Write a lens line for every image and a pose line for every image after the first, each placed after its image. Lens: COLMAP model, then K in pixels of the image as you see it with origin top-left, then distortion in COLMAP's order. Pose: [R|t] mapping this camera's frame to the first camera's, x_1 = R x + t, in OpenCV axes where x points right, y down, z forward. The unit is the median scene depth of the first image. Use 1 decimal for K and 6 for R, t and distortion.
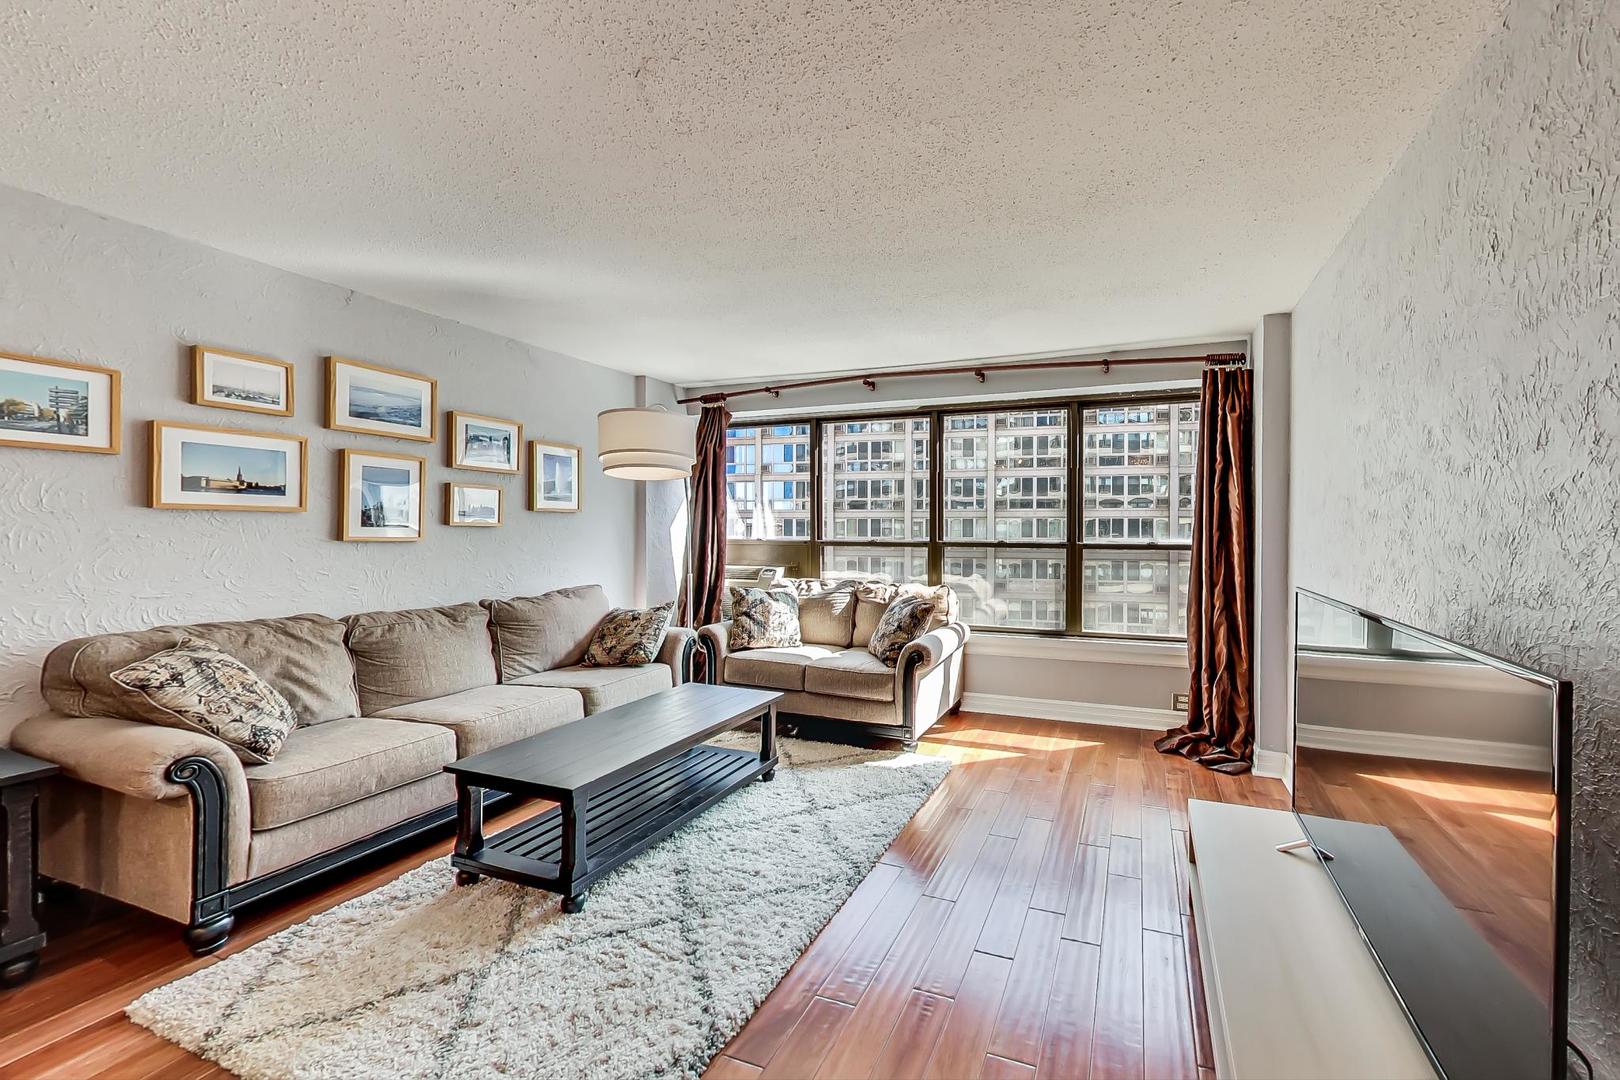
lens RADIAL K [[587.4, 0, 949.3], [0, 587.4, 531.0], [0, 0, 1]] dist [0.001833, -0.000442]
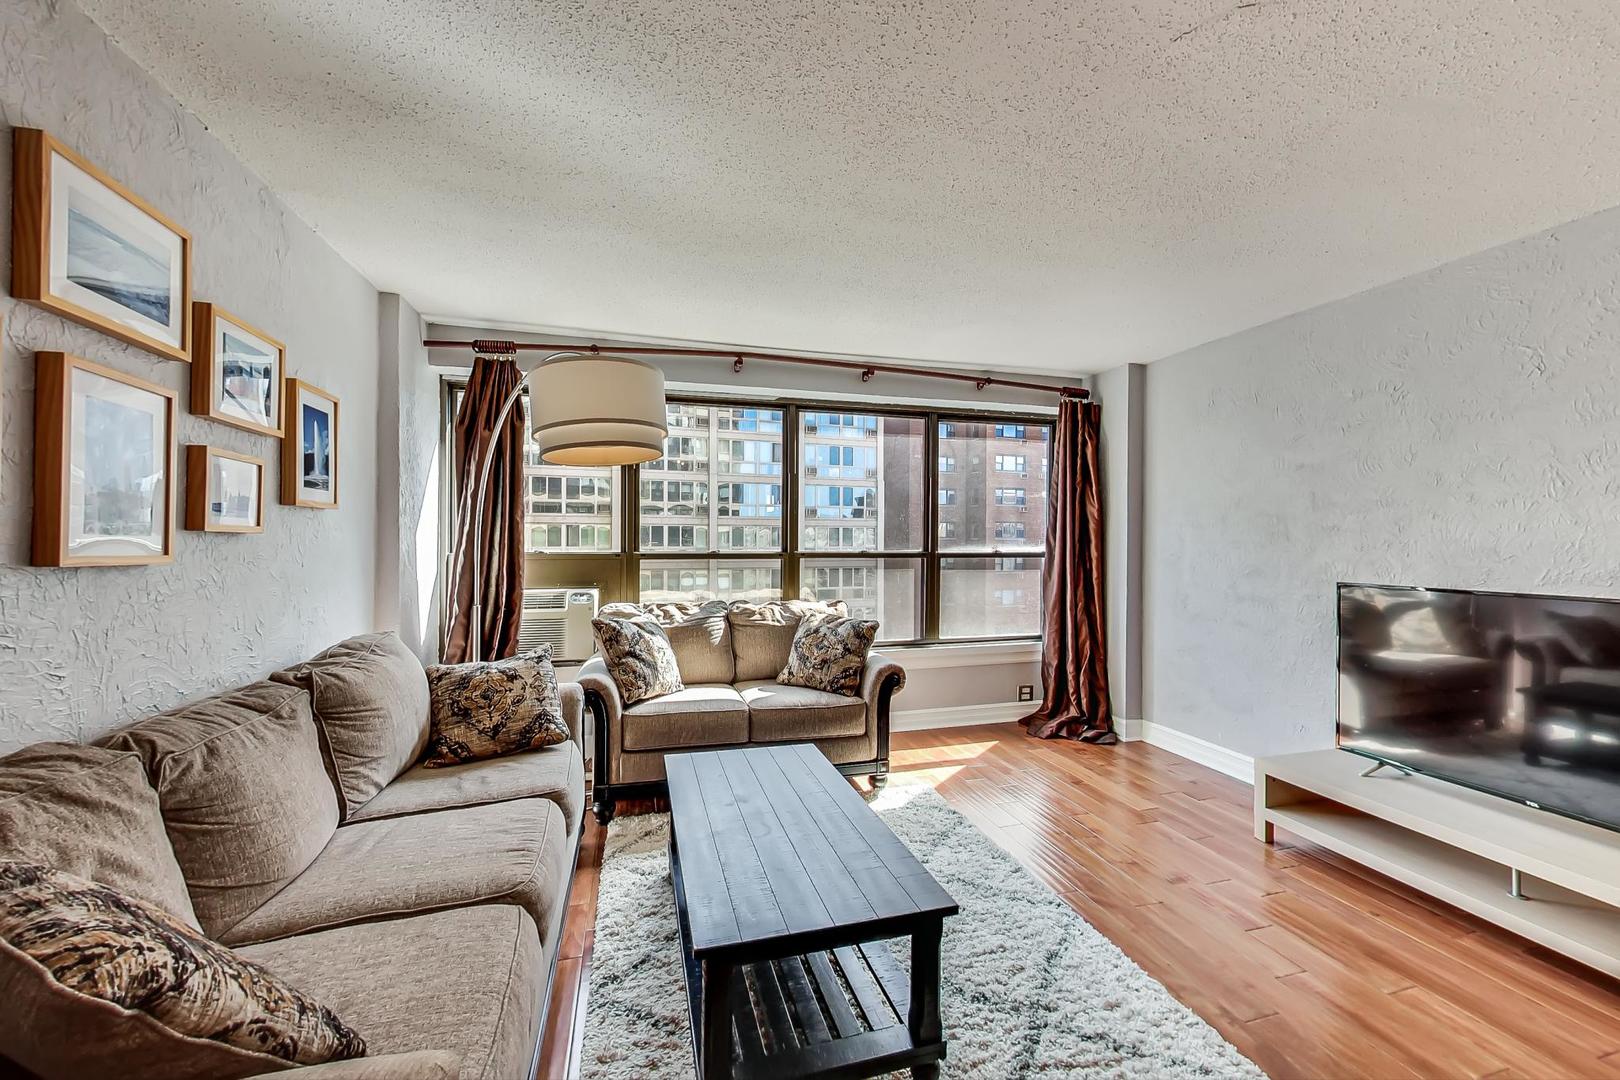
lens RADIAL K [[622.7, 0, 816.6], [0, 622.7, 537.6], [0, 0, 1]] dist [-0.000125, -0.000667]
pose [[0.835613, 0.001007, 0.549317, -0.651819], [-0.000045, 0.999998, -0.001765, -0.003268], [-0.549318, 0.001450, 0.835612, 0.250978]]
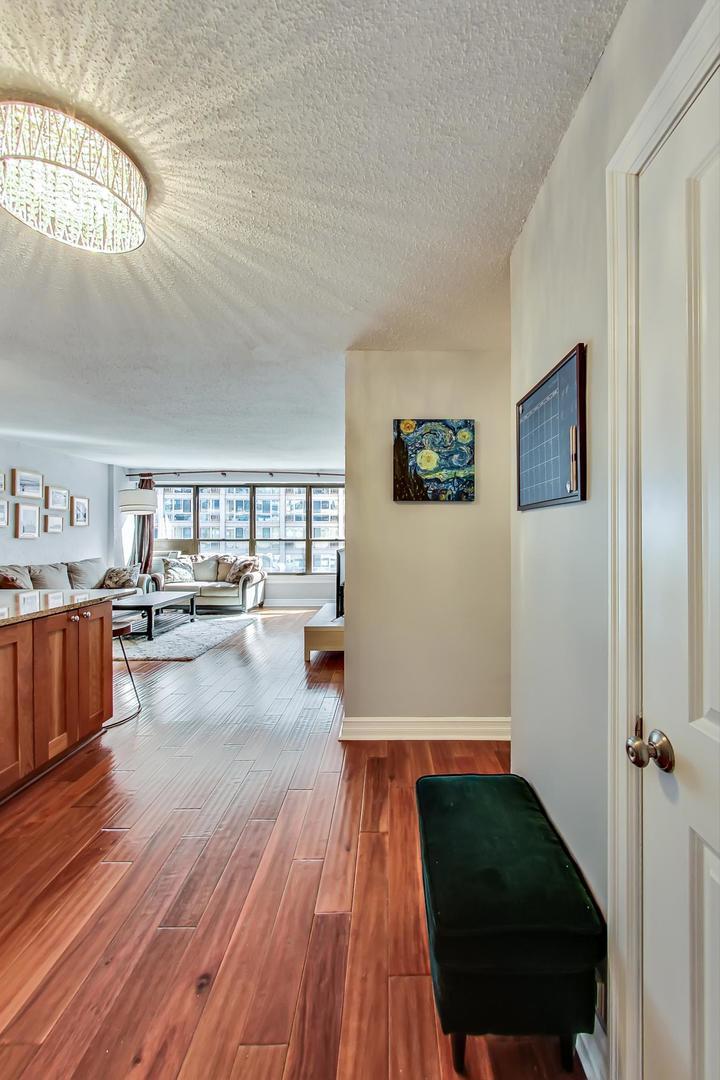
lens RADIAL K [[415.2, 0, 394.4], [0, 415.2, 532.6], [0, 0, 1]] dist [-0.000125, -0.000667]
pose [[0.945713, 0.000014, 0.325004, -0.032370], [0.002469, 0.999971, -0.007229, 0.007451], [-0.324994, 0.007639, 0.945685, -1.045576]]
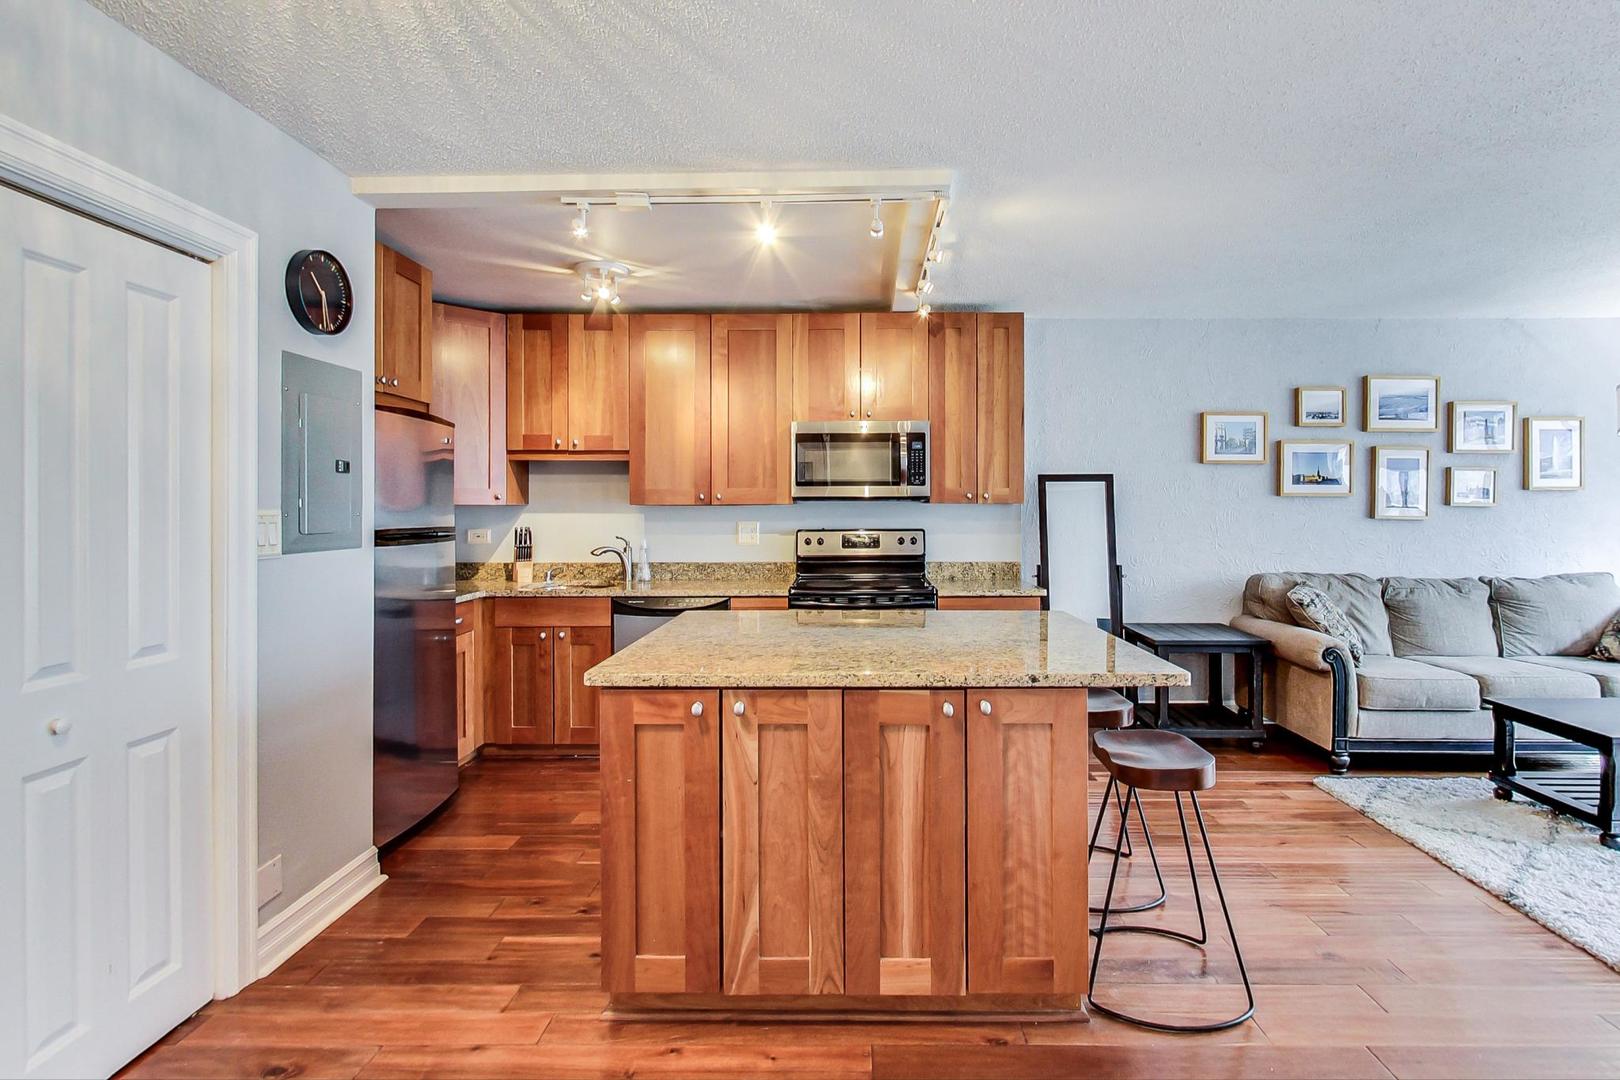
lens RADIAL K [[780.8, 0, 841.5], [0, 780.8, 507.2], [0, 0, 1]] dist [-0.005064, -0.001507]
pose [[0.285071, -0.003587, -0.958500, 0.201268], [-0.001534, 0.999990, -0.004199, 0.000682], [0.958505, 0.002667, 0.285063, -0.465270]]
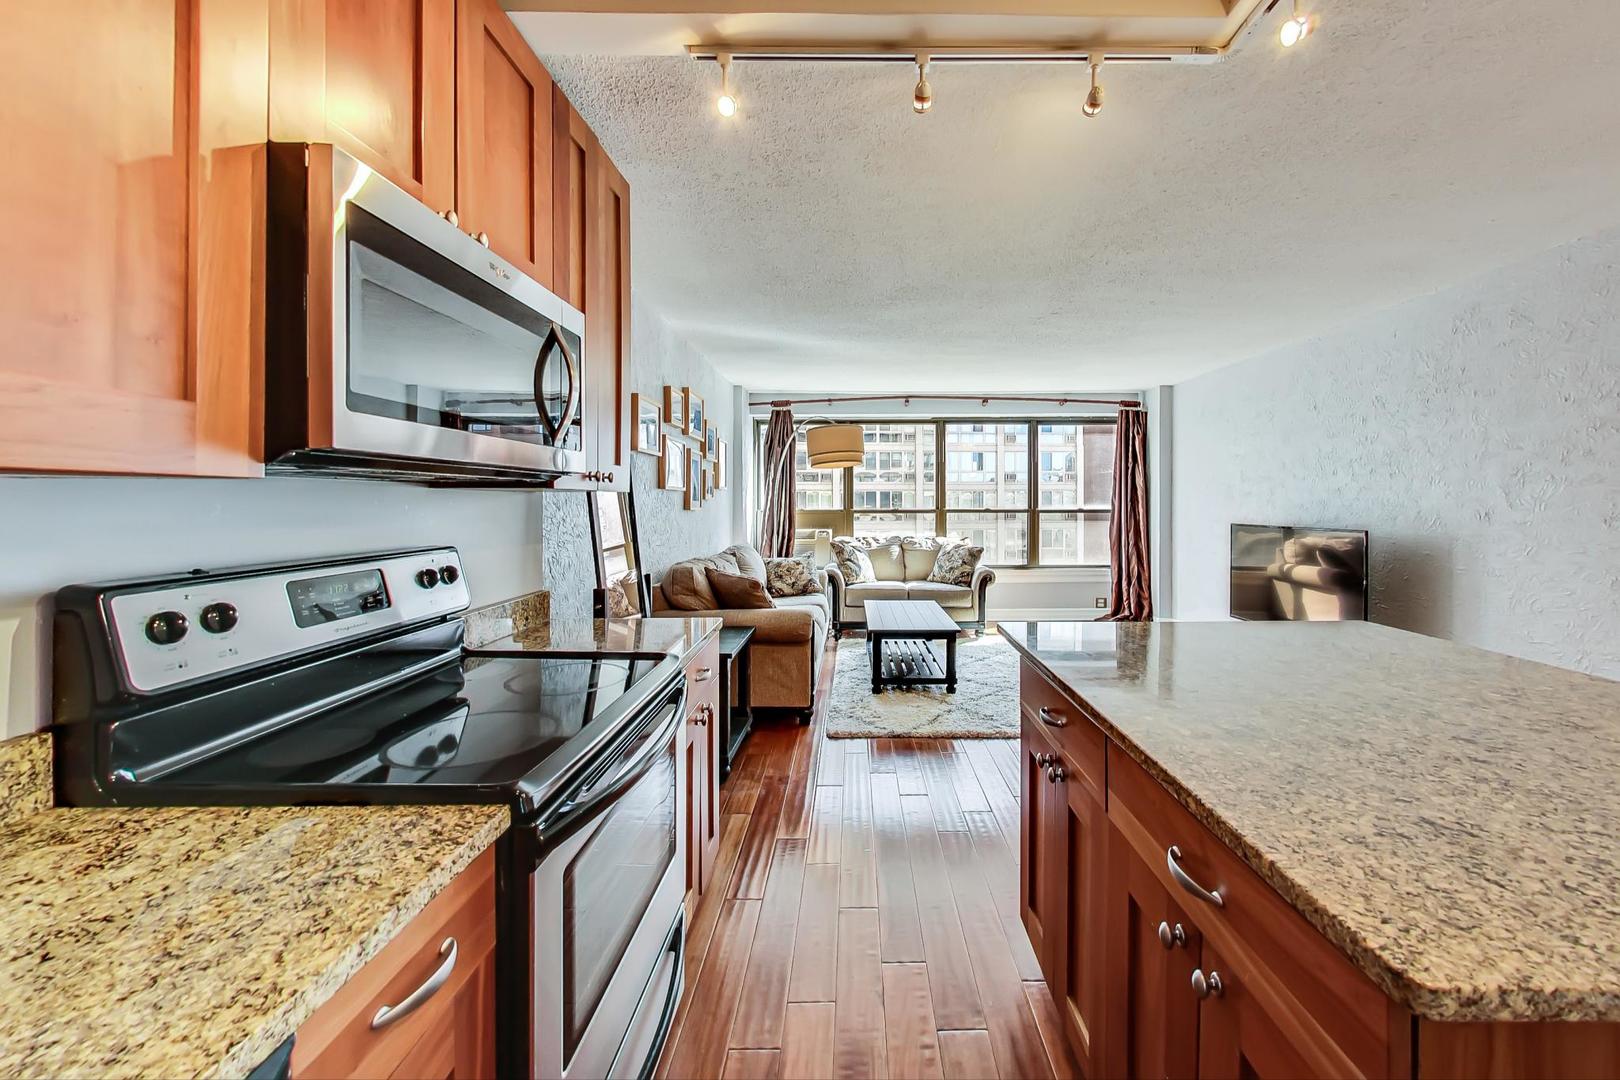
lens RADIAL K [[587.4, 0, 866.2], [0, 587.4, 502.2], [0, 0, 1]] dist [0.001833, -0.000442]
pose [[0.949025, -0.004910, 0.315163, -0.856291], [0.005189, 0.999987, -0.000044, -0.000253], [-0.315159, 0.001677, 0.949038, -0.434252]]
